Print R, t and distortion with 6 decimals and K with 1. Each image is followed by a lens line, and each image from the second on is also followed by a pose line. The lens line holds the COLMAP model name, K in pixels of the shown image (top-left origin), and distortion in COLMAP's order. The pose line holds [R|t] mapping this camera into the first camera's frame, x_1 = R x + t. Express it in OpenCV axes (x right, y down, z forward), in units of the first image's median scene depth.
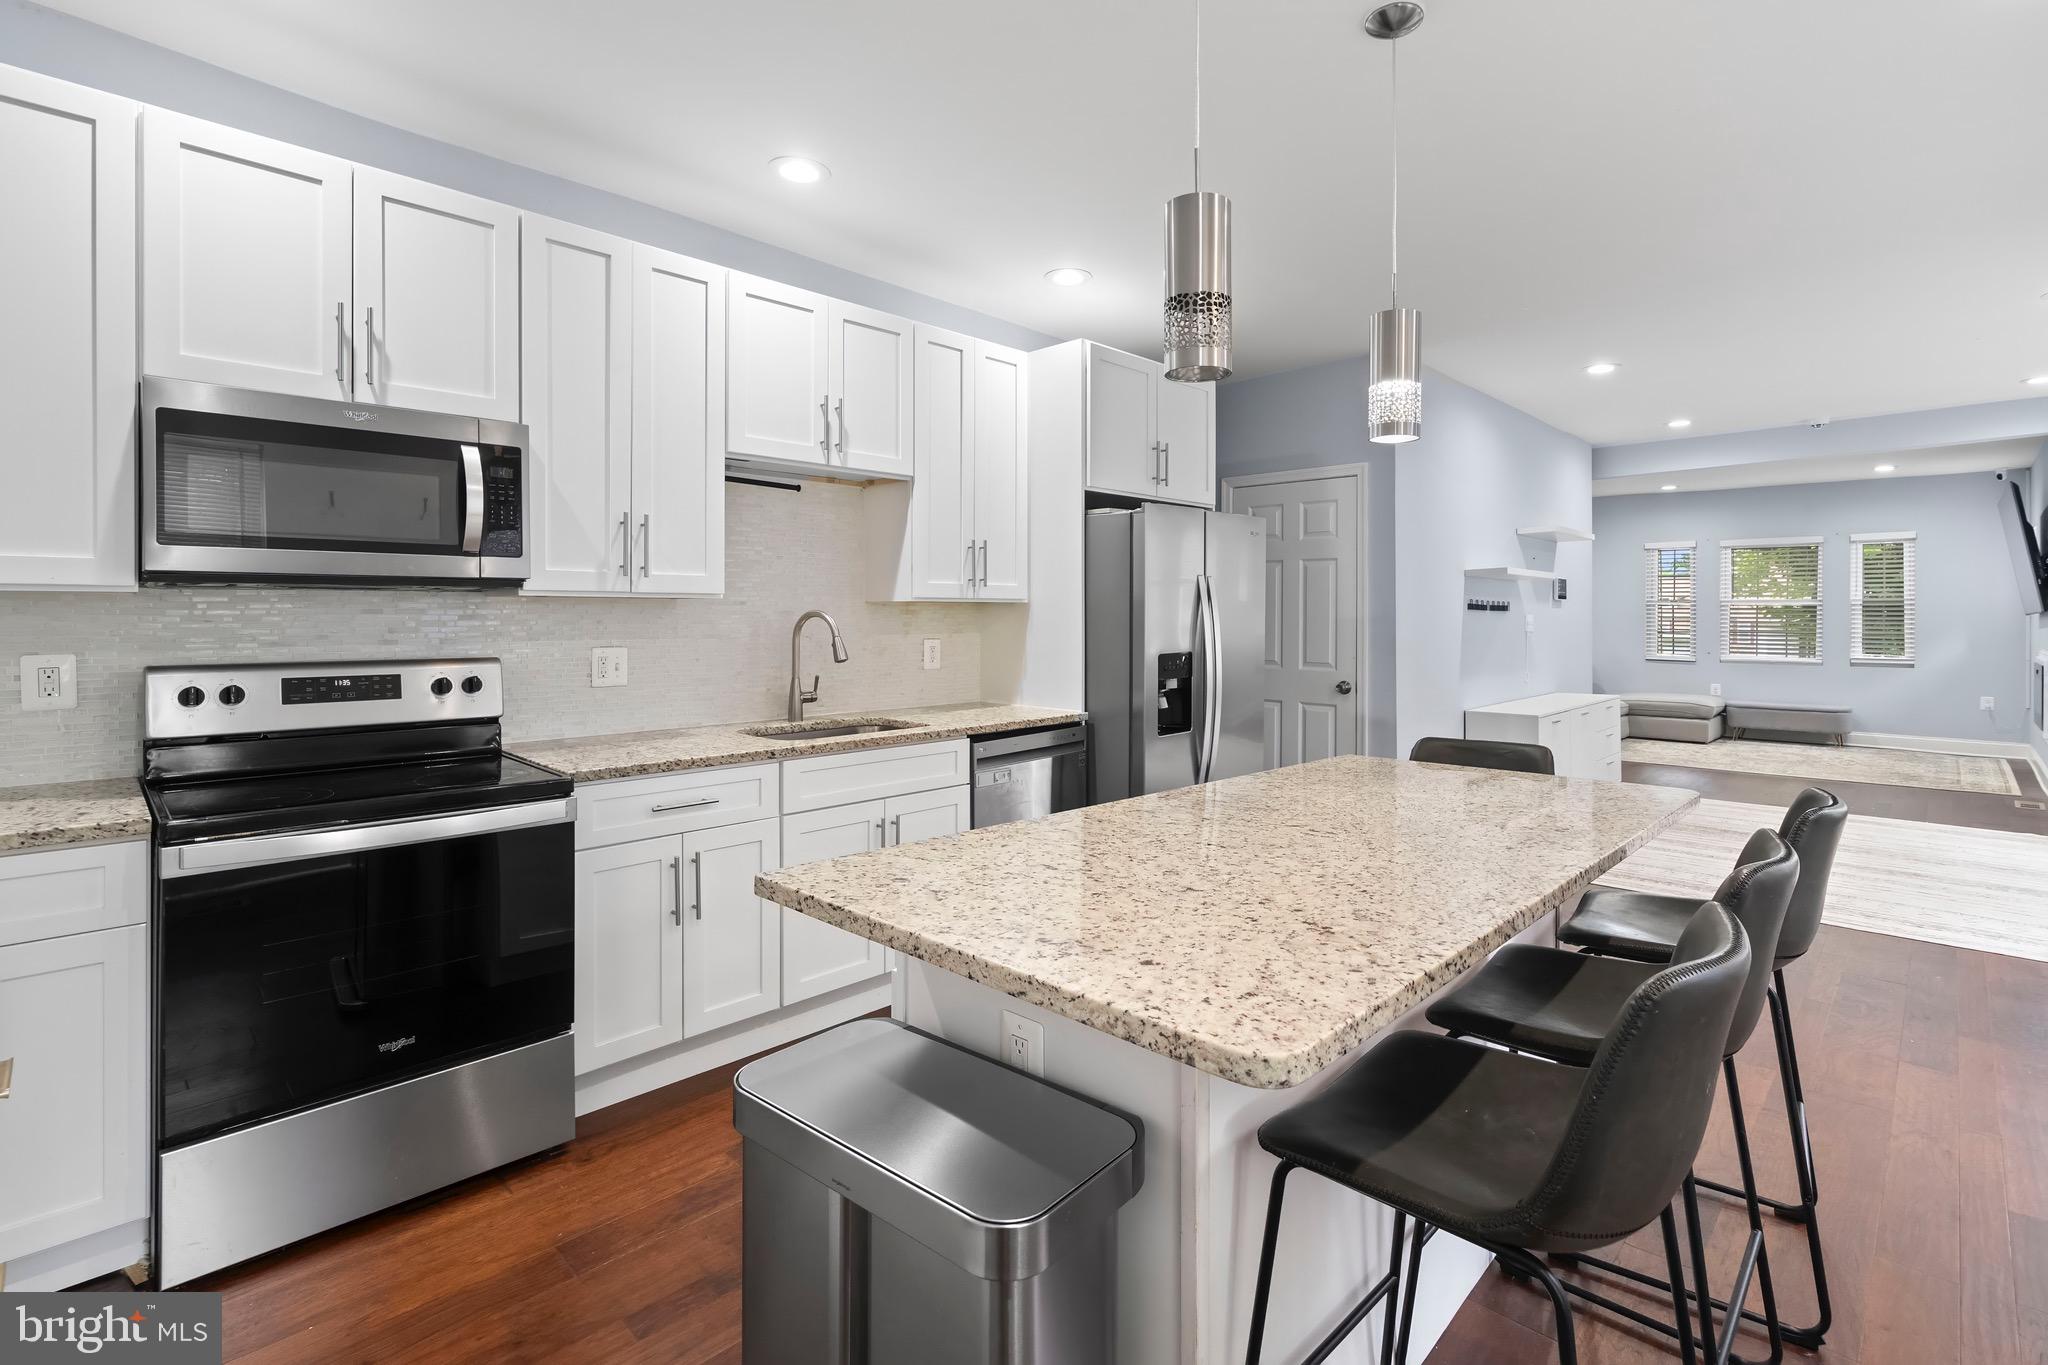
lens RADIAL K [[930.8, 0, 1026.2], [0, 930.8, 634.9], [0, 0, 1]] dist [-0.002177, -0.000322]
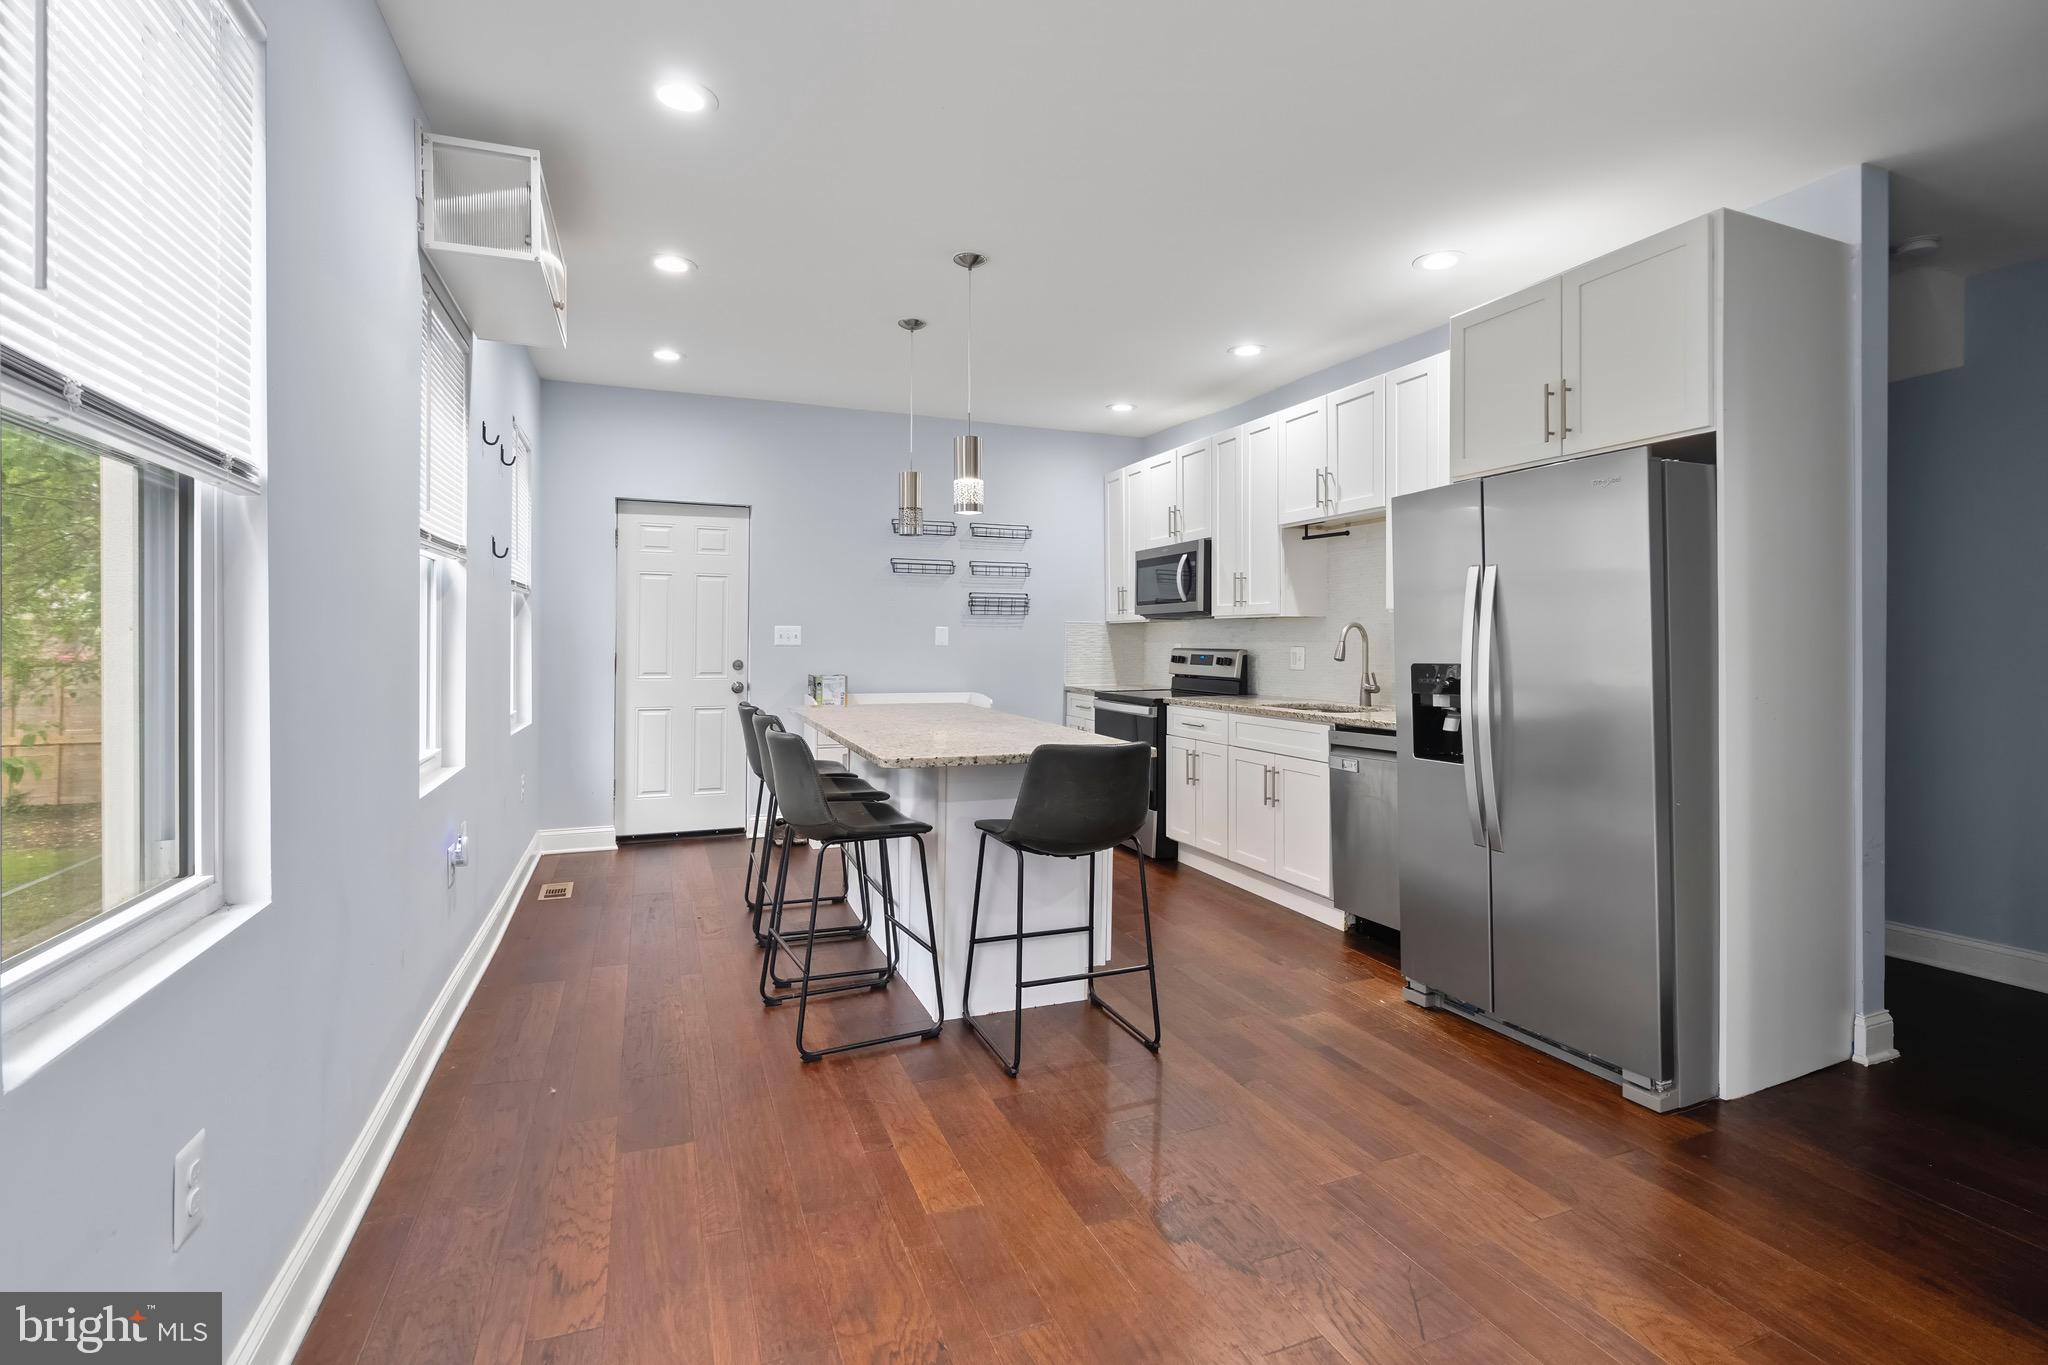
lens RADIAL K [[930.8, 0, 1026.2], [0, 930.8, 634.9], [0, 0, 1]] dist [-0.002177, -0.000322]
pose [[-0.392774, -0.004045, -0.919626, 1.455590], [-0.011125, 0.999938, 0.000353, -0.003780], [0.919568, 0.010369, -0.392795, 1.341340]]
